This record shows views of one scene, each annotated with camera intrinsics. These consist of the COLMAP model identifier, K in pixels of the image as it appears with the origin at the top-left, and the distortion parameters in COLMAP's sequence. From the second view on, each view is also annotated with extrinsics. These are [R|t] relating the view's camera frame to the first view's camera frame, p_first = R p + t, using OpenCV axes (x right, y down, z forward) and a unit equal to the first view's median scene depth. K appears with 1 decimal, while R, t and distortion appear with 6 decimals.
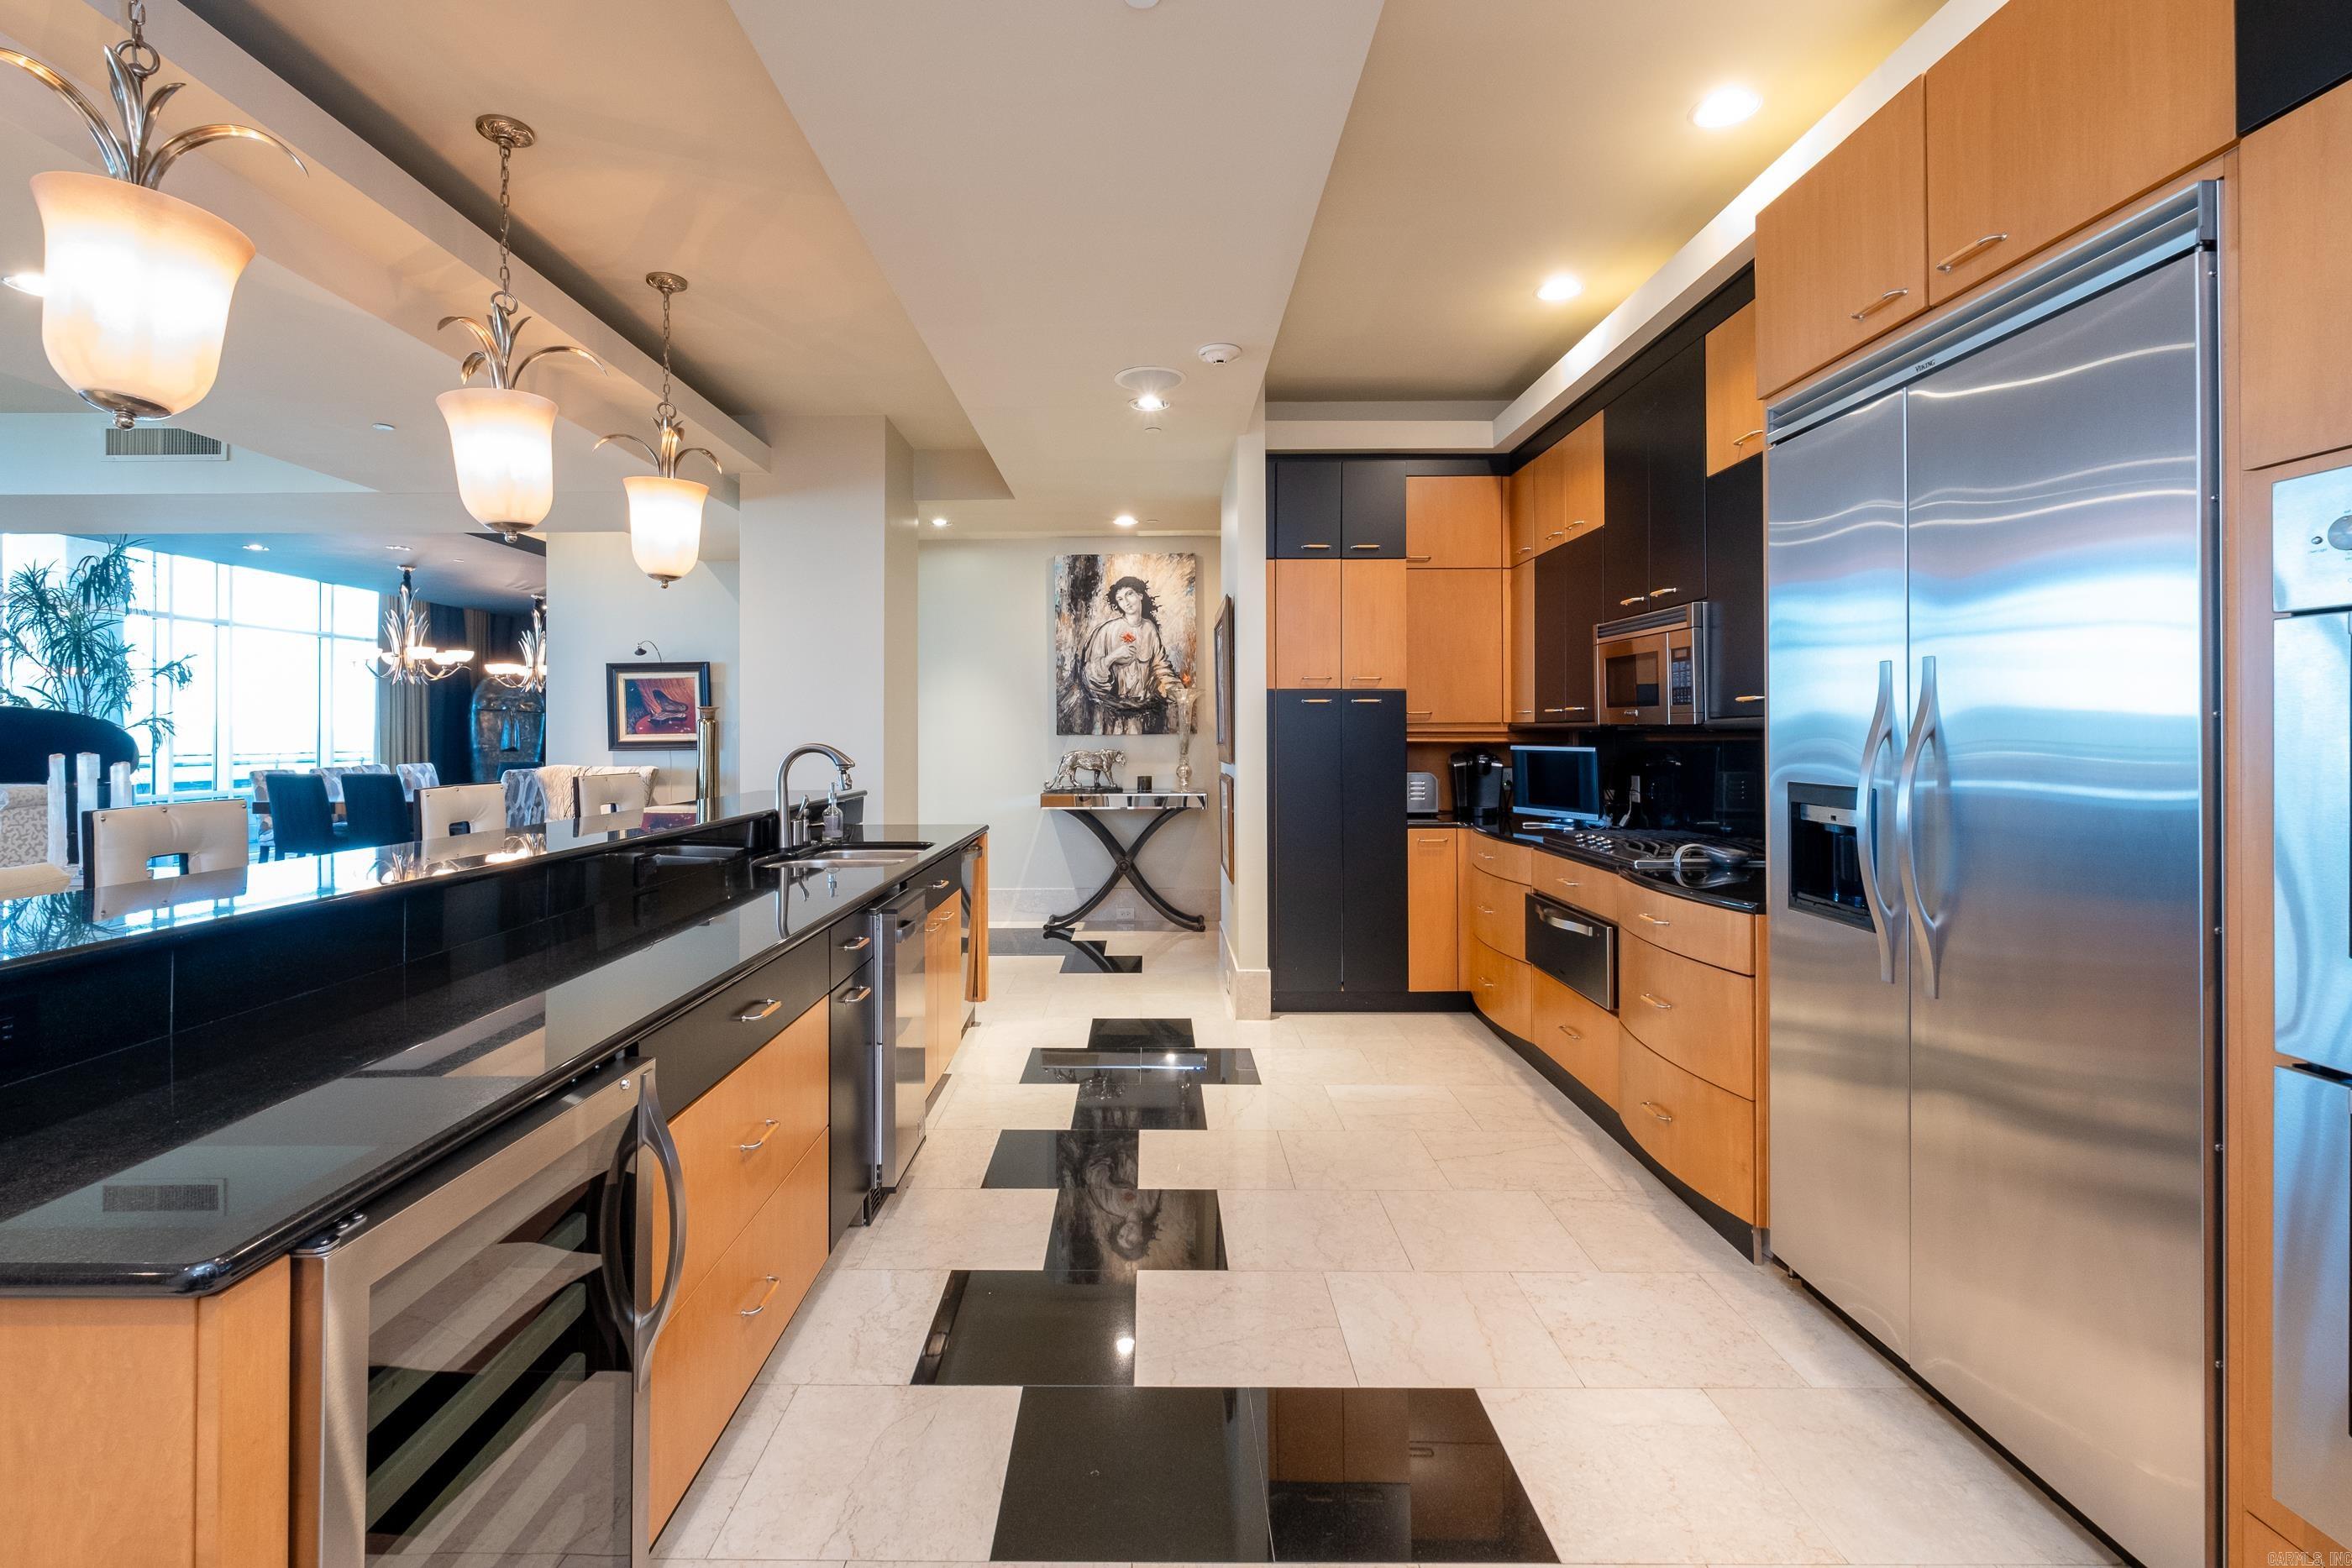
lens RADIAL K [[1052.3, 0, 1135.8], [0, 1052.3, 723.9], [0, 0, 1]] dist [0.000038, -0.000858]
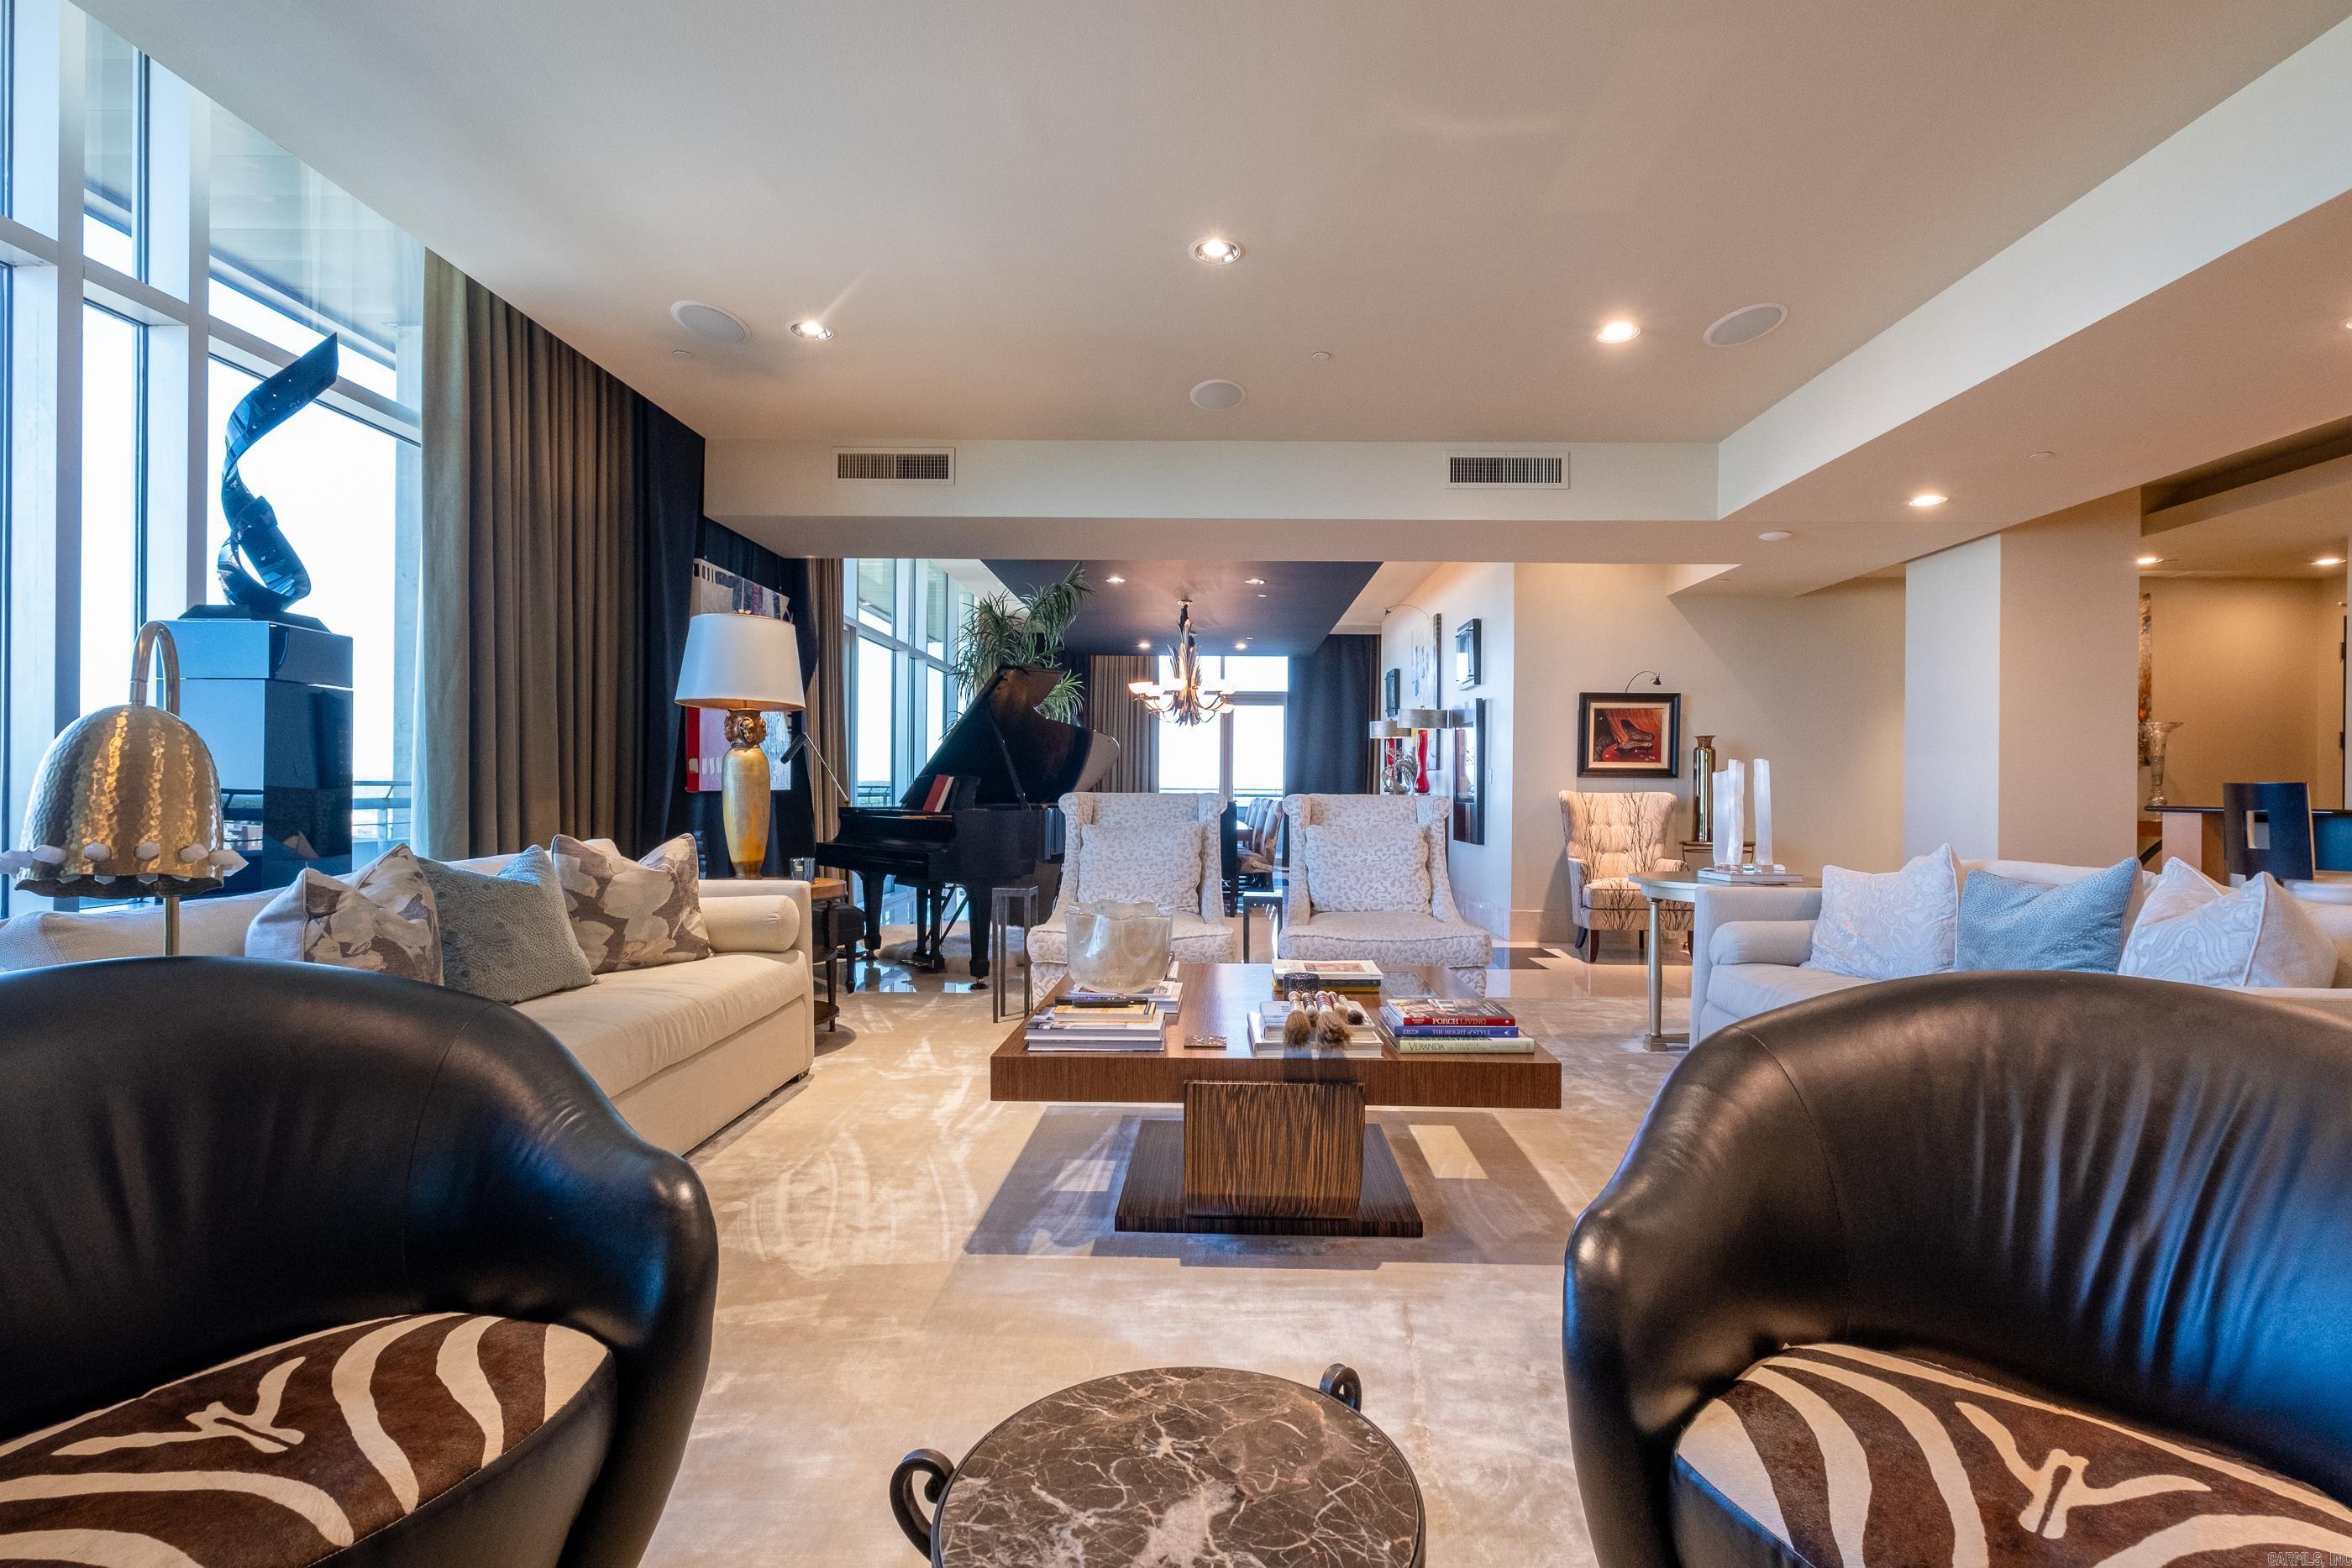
lens RADIAL K [[1052.3, 0, 1173.2], [0, 1052.3, 782.5], [0, 0, 1]] dist [0.000038, -0.000858]
pose [[0.998976, 0.002993, 0.045147, -0.926539], [-0.003694, 0.999874, 0.015449, 0.015475], [-0.045095, -0.015600, 0.998861, -0.018349]]
